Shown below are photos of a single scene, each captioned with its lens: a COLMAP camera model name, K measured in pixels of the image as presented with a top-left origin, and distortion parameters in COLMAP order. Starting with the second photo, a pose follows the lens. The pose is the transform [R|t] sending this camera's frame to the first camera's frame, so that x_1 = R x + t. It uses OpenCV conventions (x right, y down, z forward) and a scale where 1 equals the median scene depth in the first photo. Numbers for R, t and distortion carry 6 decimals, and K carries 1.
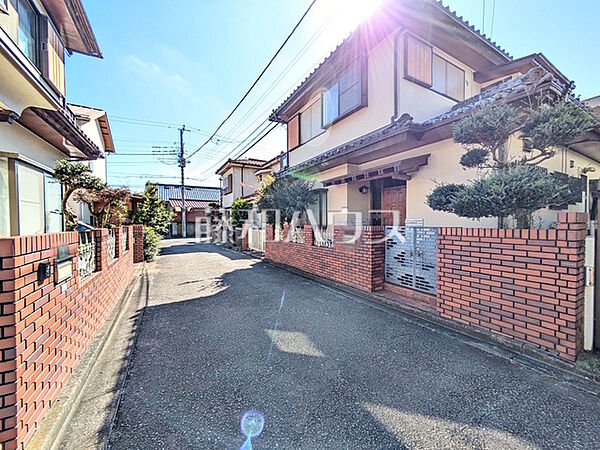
lens RADIAL K [[236.3, 0, 300.0], [0, 236.3, 225.0], [0, 0, 1]] dist [-0.002102, 0.002829]
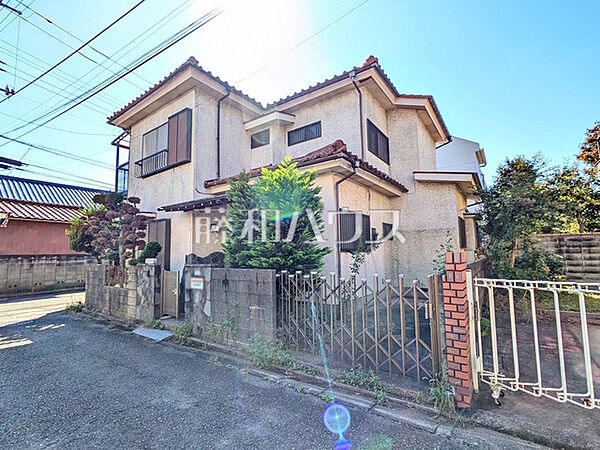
lens RADIAL K [[278.6, 0, 300.0], [0, 278.6, 225.0], [0, 0, 1]] dist [-0.001336, -0.000112]
pose [[0.910744, 0.019899, 0.412491, -0.758055], [0.026144, 0.994057, -0.105677, -0.010111], [-0.412143, 0.107029, 0.904811, 1.453490]]
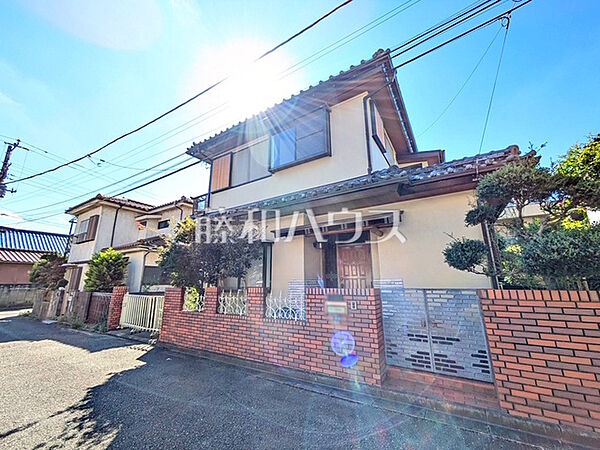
lens RADIAL K [[236.3, 0, 300.0], [0, 236.3, 225.0], [0, 0, 1]] dist [-0.002102, 0.002829]
pose [[0.883245, 0.107094, 0.456519, -0.175812], [0.010646, 0.968739, -0.247852, -0.004864], [-0.468792, 0.223774, 0.854494, 0.251319]]
